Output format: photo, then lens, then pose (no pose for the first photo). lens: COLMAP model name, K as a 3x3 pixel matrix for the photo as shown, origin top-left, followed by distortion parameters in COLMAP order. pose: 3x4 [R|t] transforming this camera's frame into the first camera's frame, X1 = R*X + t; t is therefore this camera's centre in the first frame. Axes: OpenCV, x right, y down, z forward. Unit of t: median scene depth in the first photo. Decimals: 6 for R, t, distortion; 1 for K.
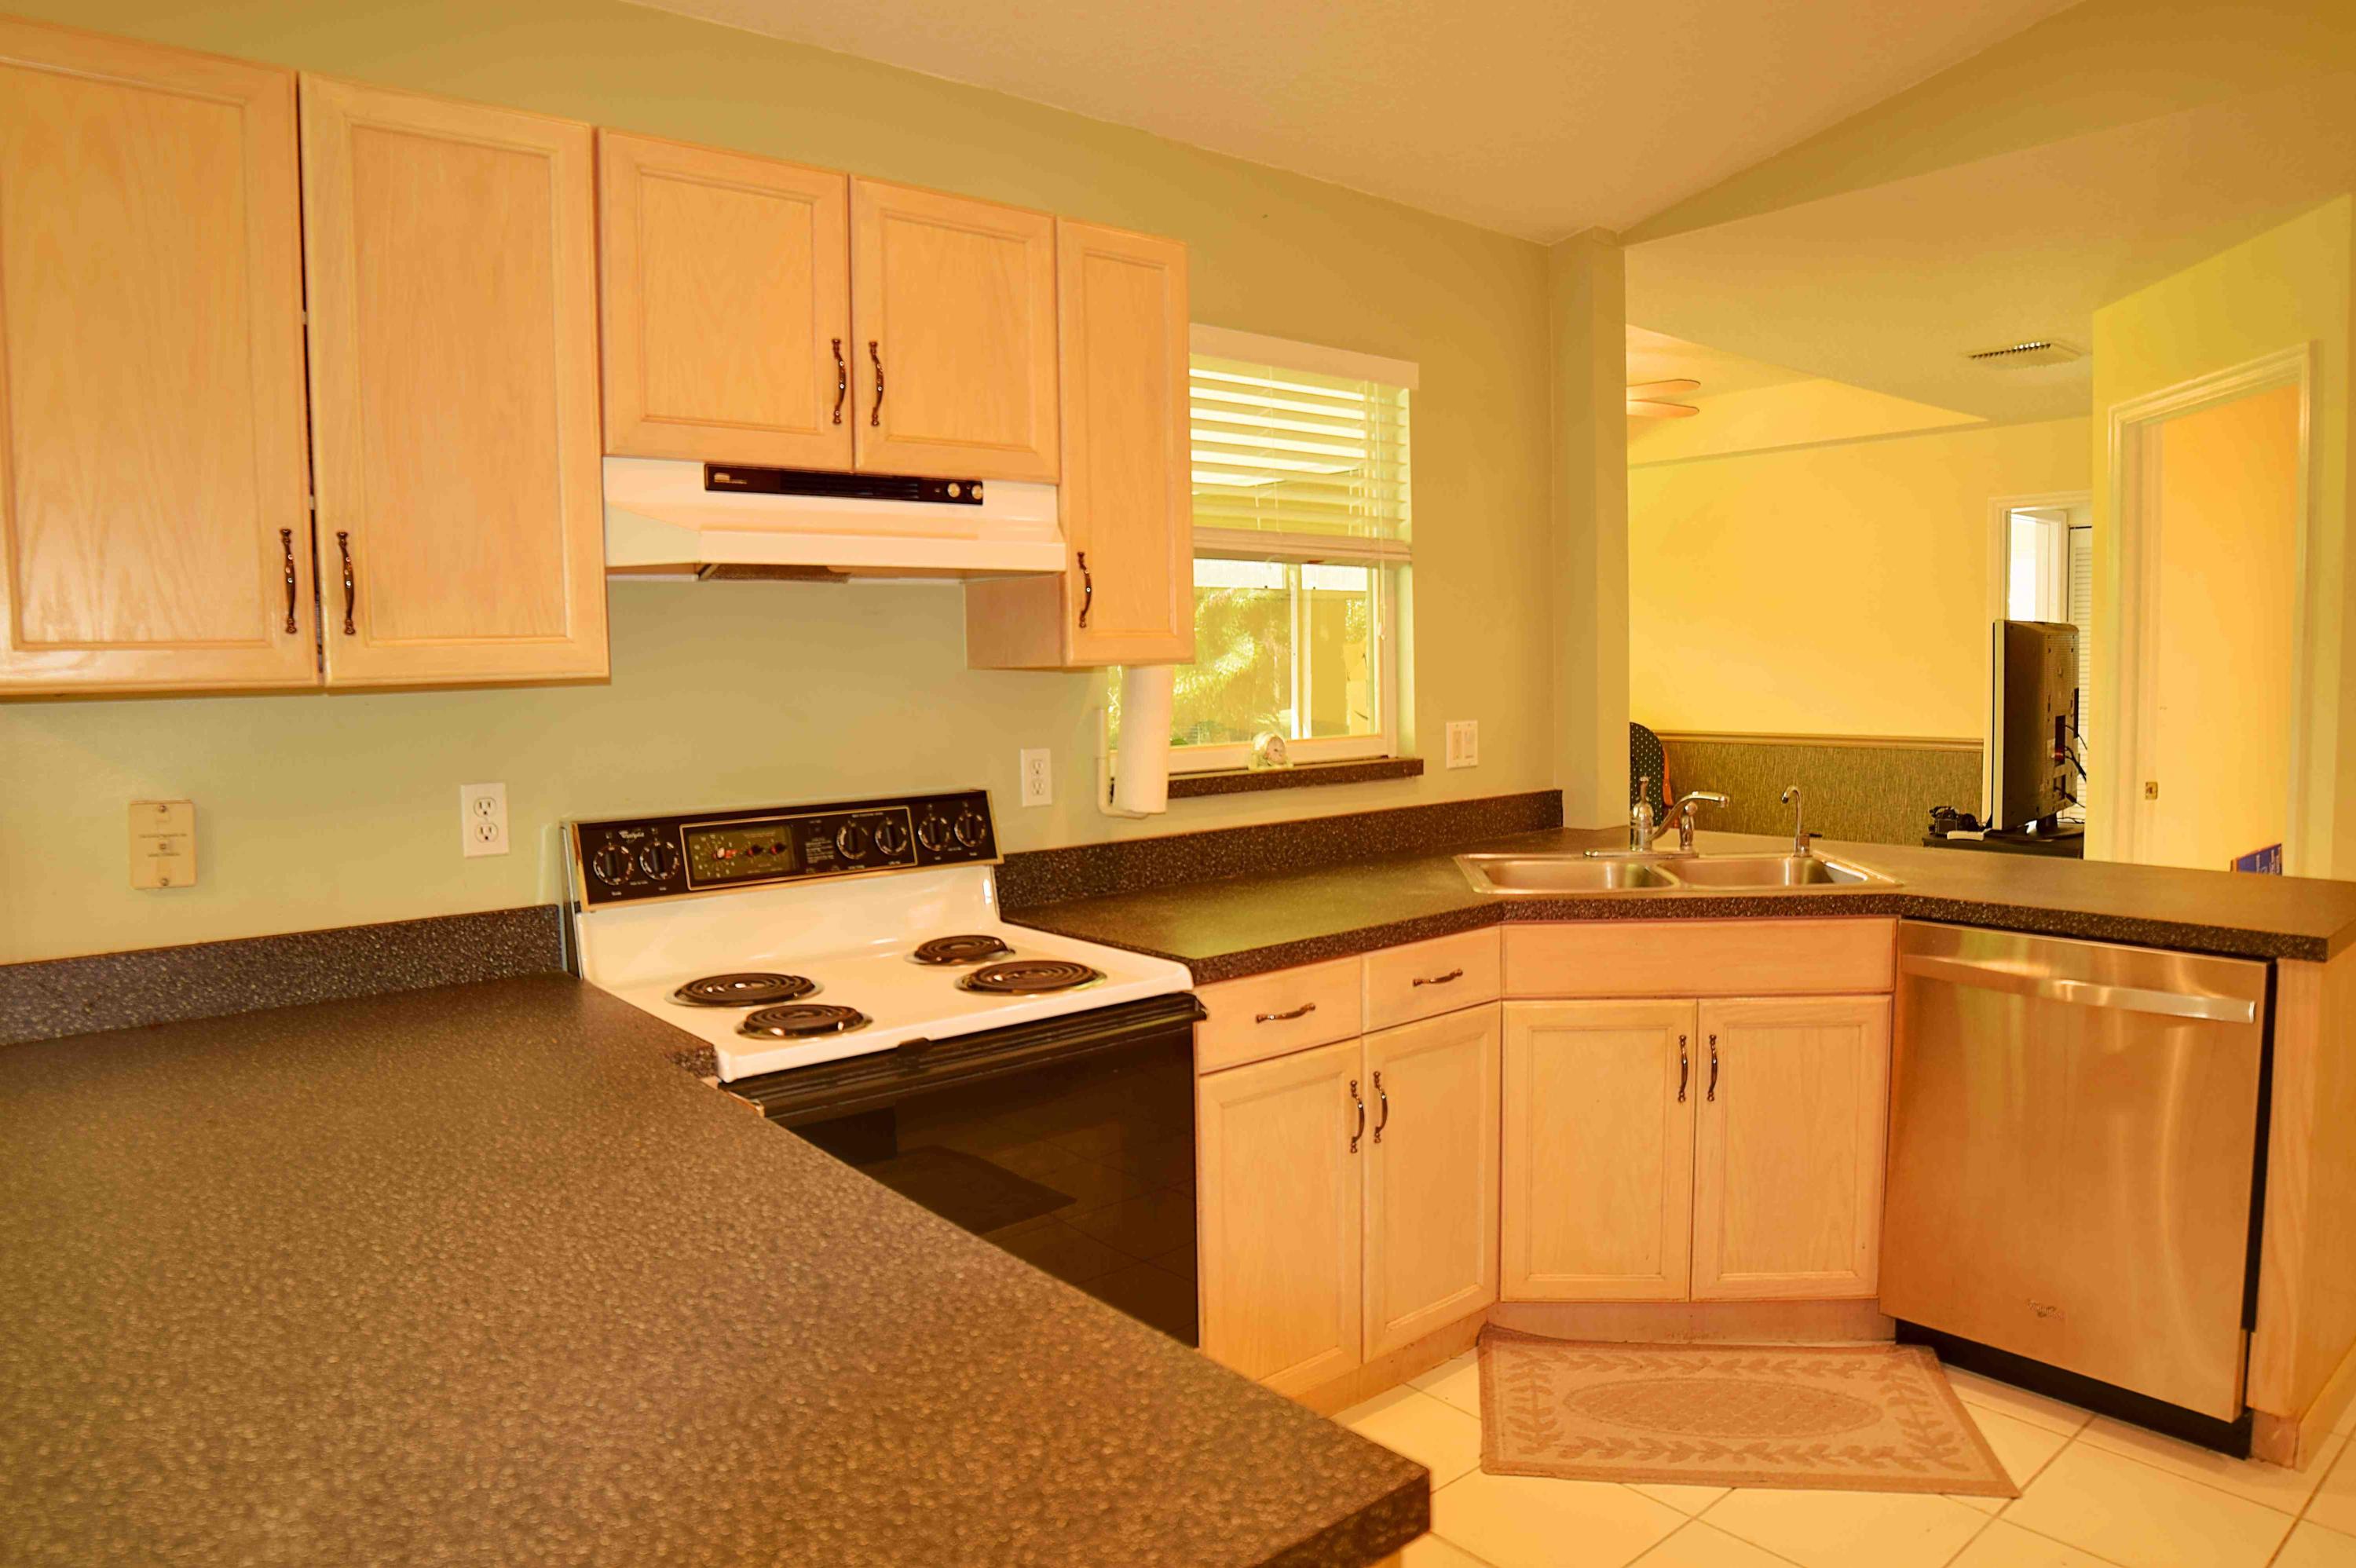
lens RADIAL K [[1480.1, 0, 1178.0], [0, 1480.1, 784.0], [0, 0, 1]] dist [-0.083203, -0.000029]
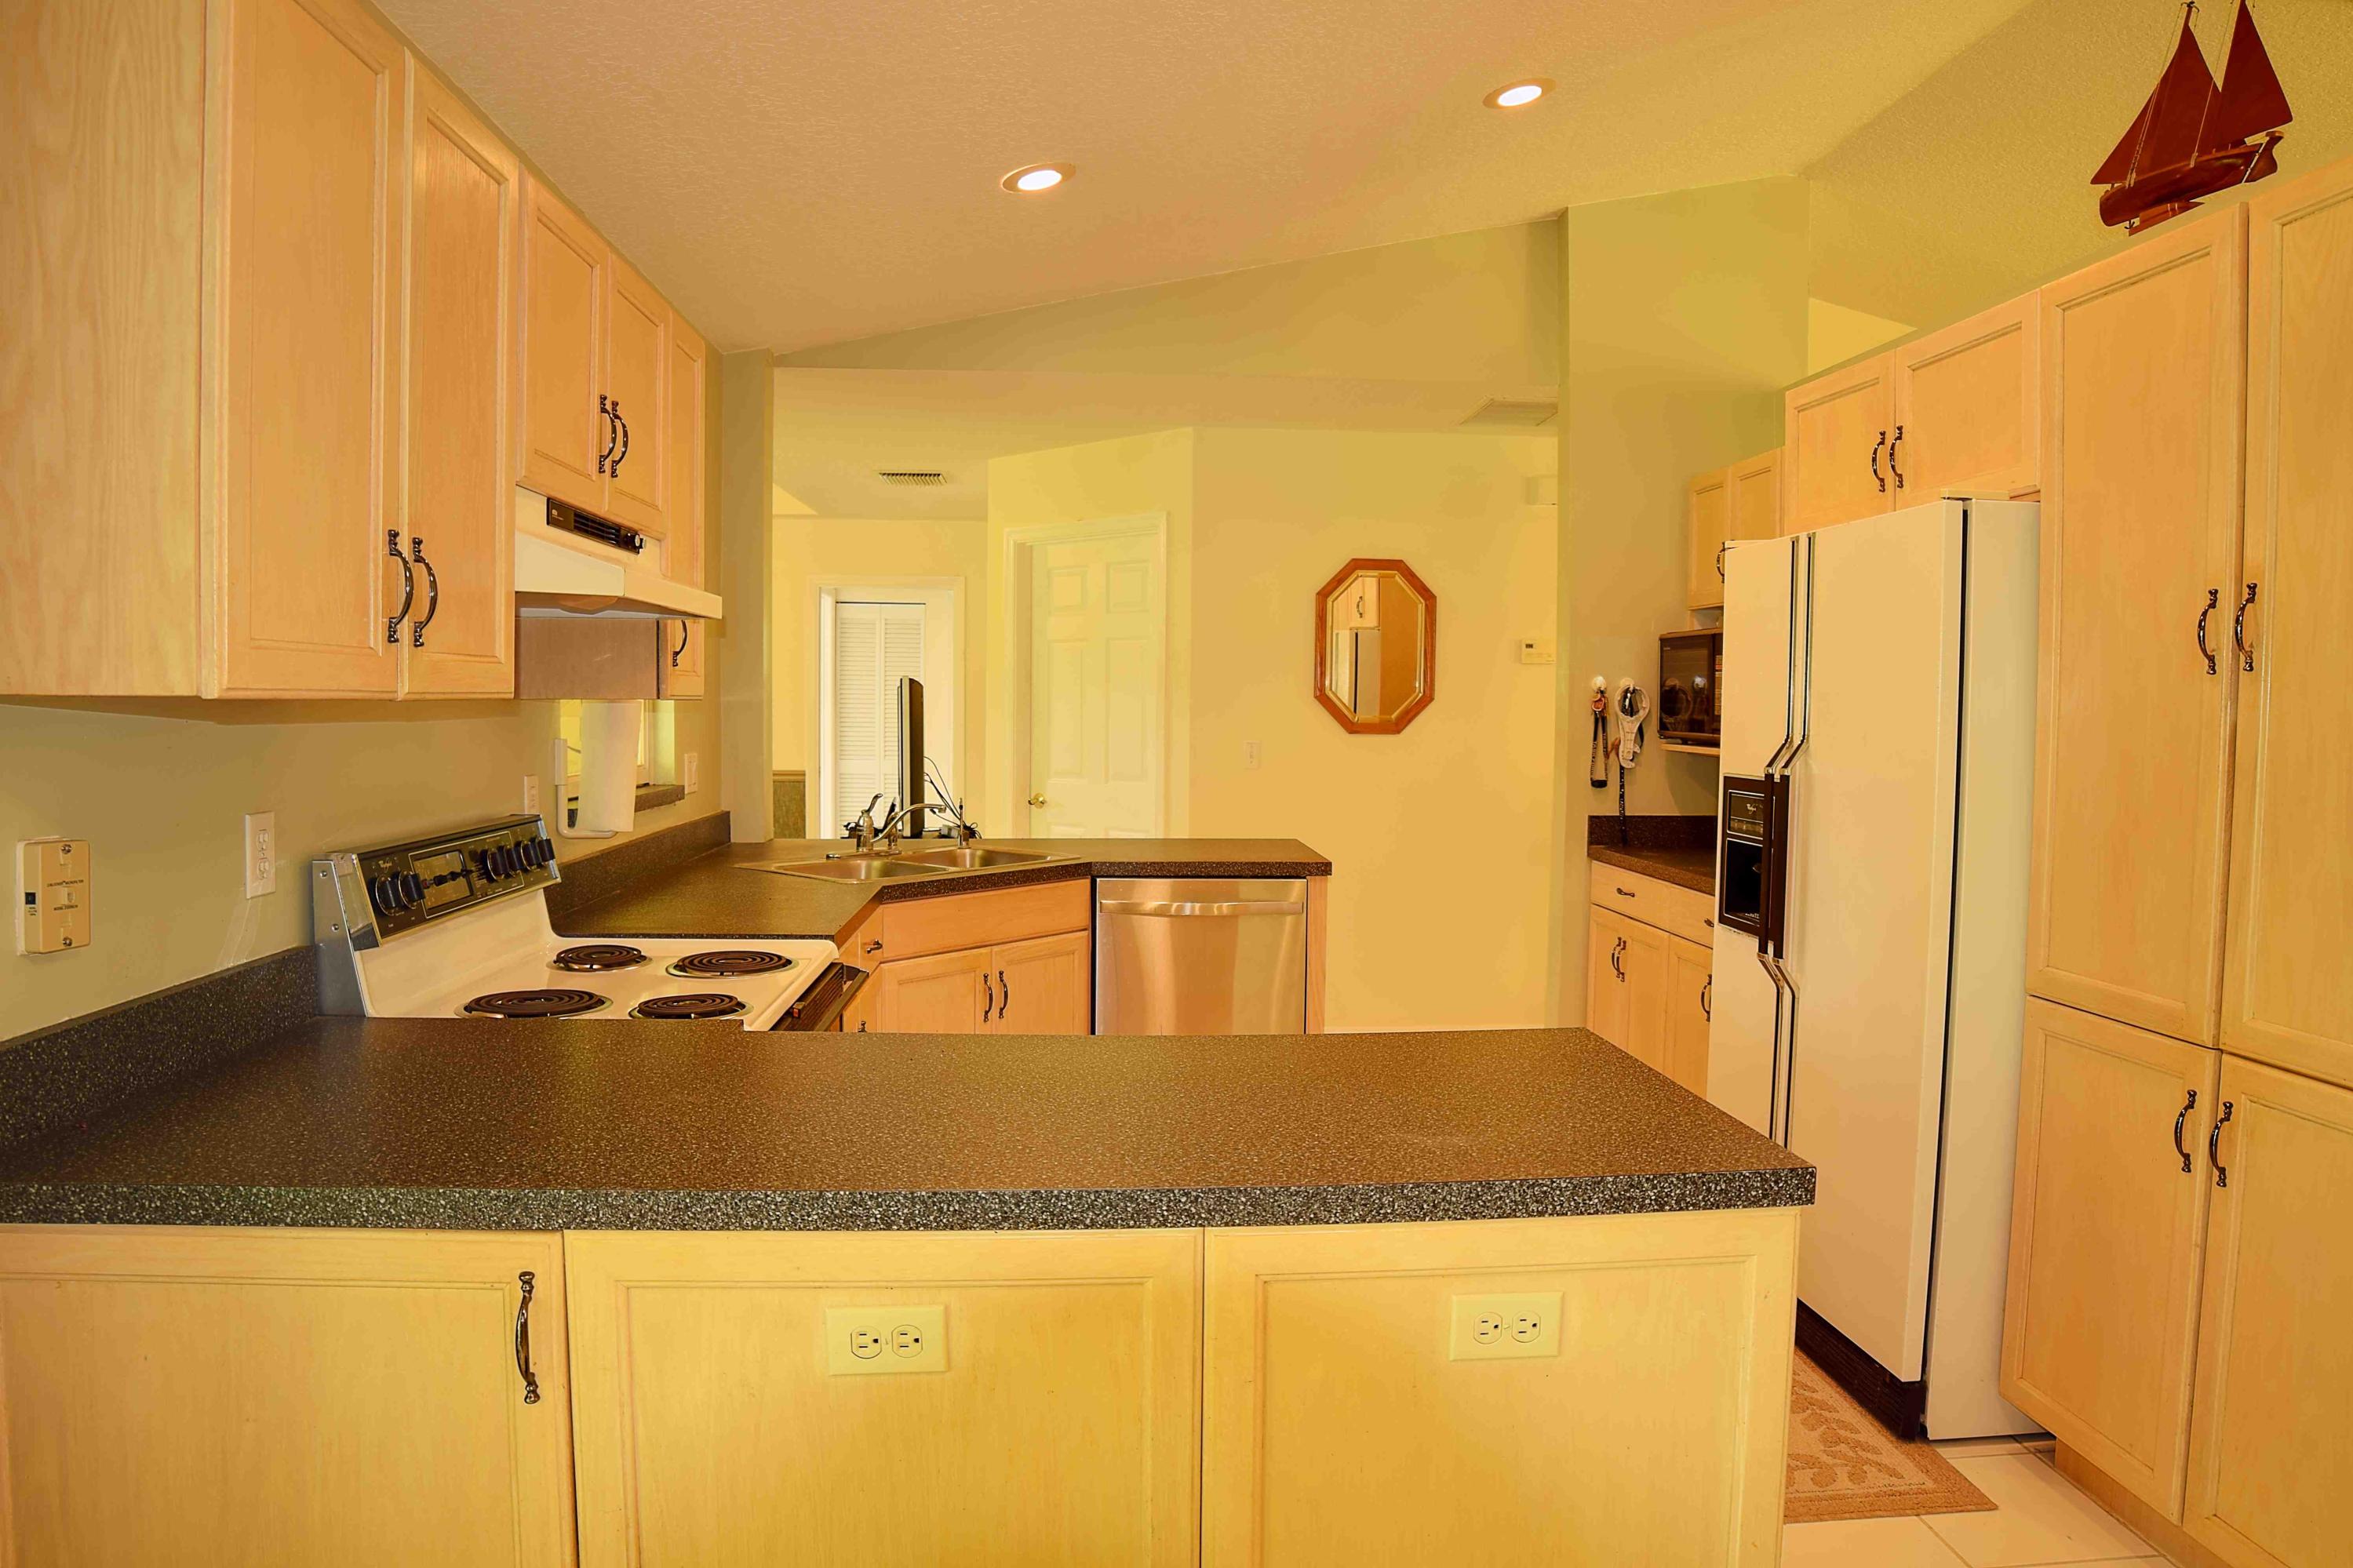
lens RADIAL K [[1478.2, 0, 1176.5], [0, 1478.2, 784.0], [0, 0, 1]] dist [-0.083203, -0.000029]
pose [[0.577144, -0.019505, 0.816409, -0.789769], [0.044291, 0.998991, -0.007444, 0.011383], [-0.815440, 0.040456, 0.577426, 0.034974]]
